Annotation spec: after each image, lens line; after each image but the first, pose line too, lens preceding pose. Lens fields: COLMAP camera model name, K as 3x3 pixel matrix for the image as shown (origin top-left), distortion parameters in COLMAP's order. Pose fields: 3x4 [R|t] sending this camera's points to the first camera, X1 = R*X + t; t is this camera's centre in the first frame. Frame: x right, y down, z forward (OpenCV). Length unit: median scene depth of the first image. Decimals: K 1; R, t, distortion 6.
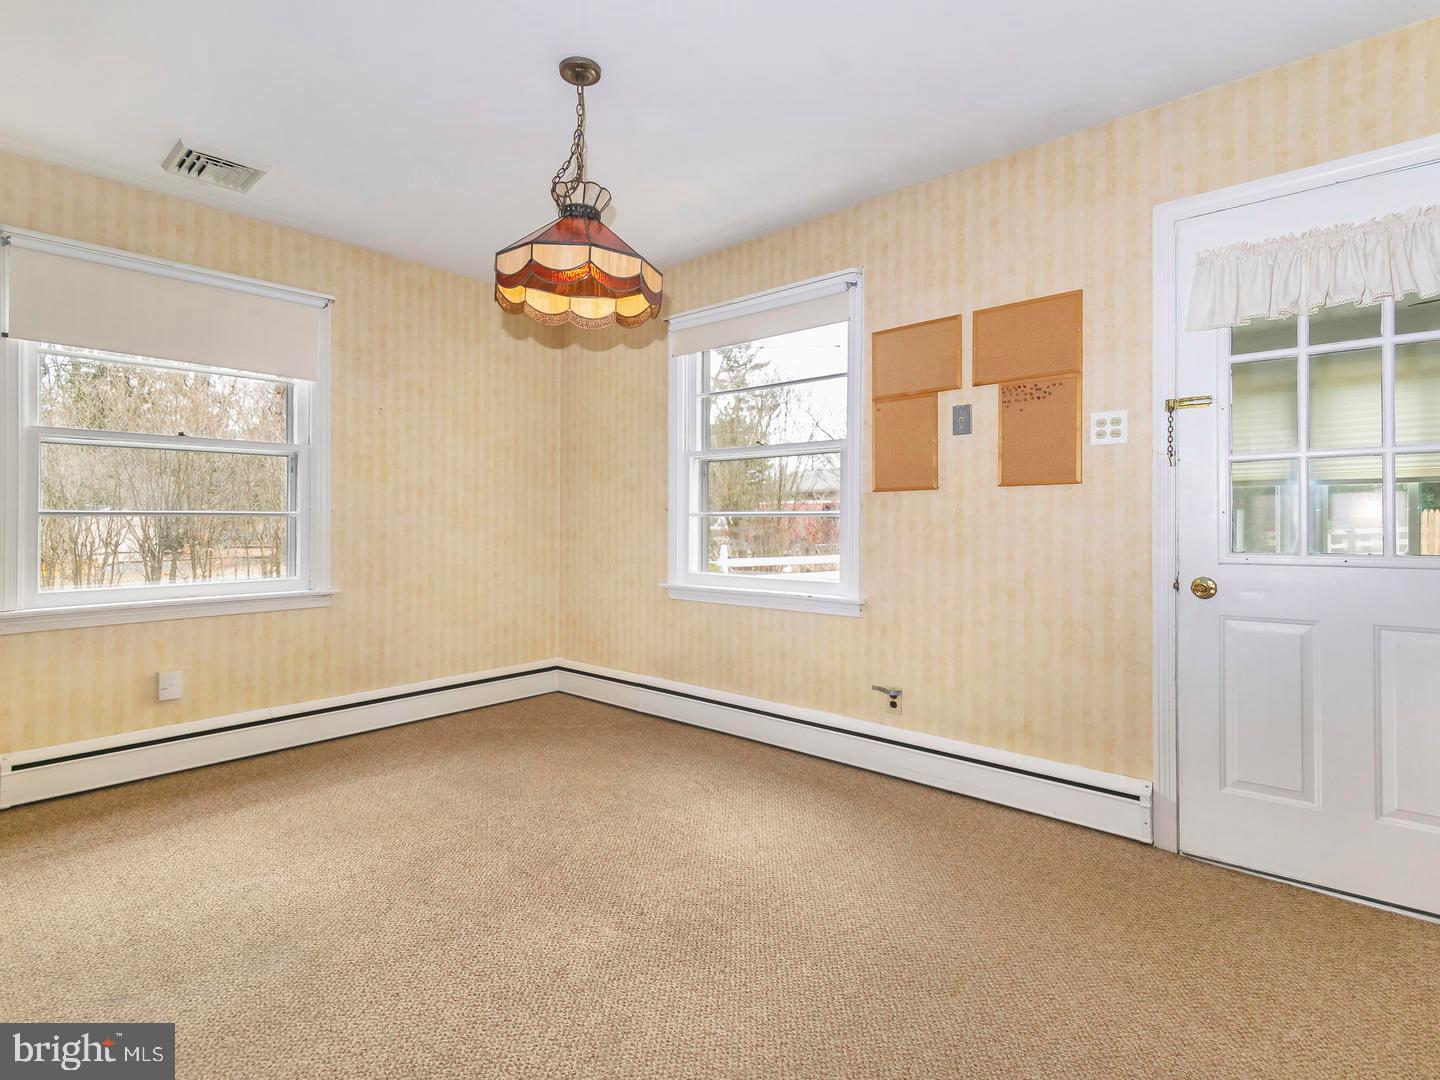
lens RADIAL K [[757.8, 0, 743.4], [0, 757.8, 511.3], [0, 0, 1]] dist [0.010167, -0.002331]
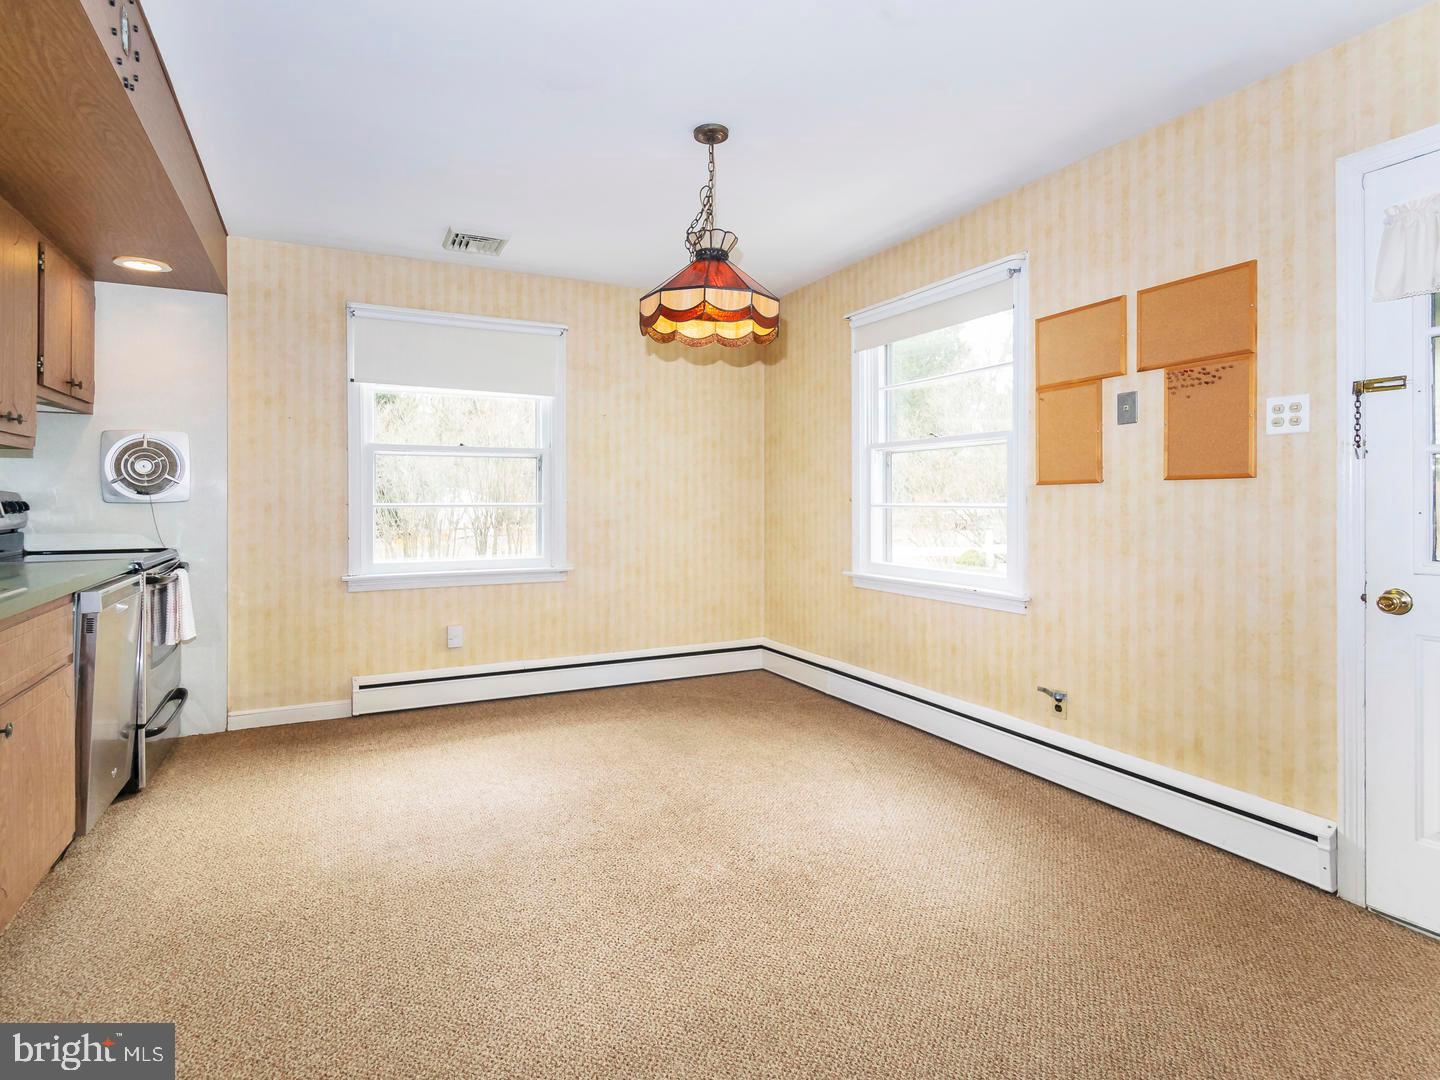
lens RADIAL K [[757.8, 0, 680.5], [0, 757.8, 492.5], [0, 0, 1]] dist [0.010167, -0.002331]
pose [[0.923375, -0.005195, -0.383865, 0.148385], [0.003608, 0.999982, -0.004854, -0.015874], [0.383883, 0.003097, 0.923377, -0.076162]]
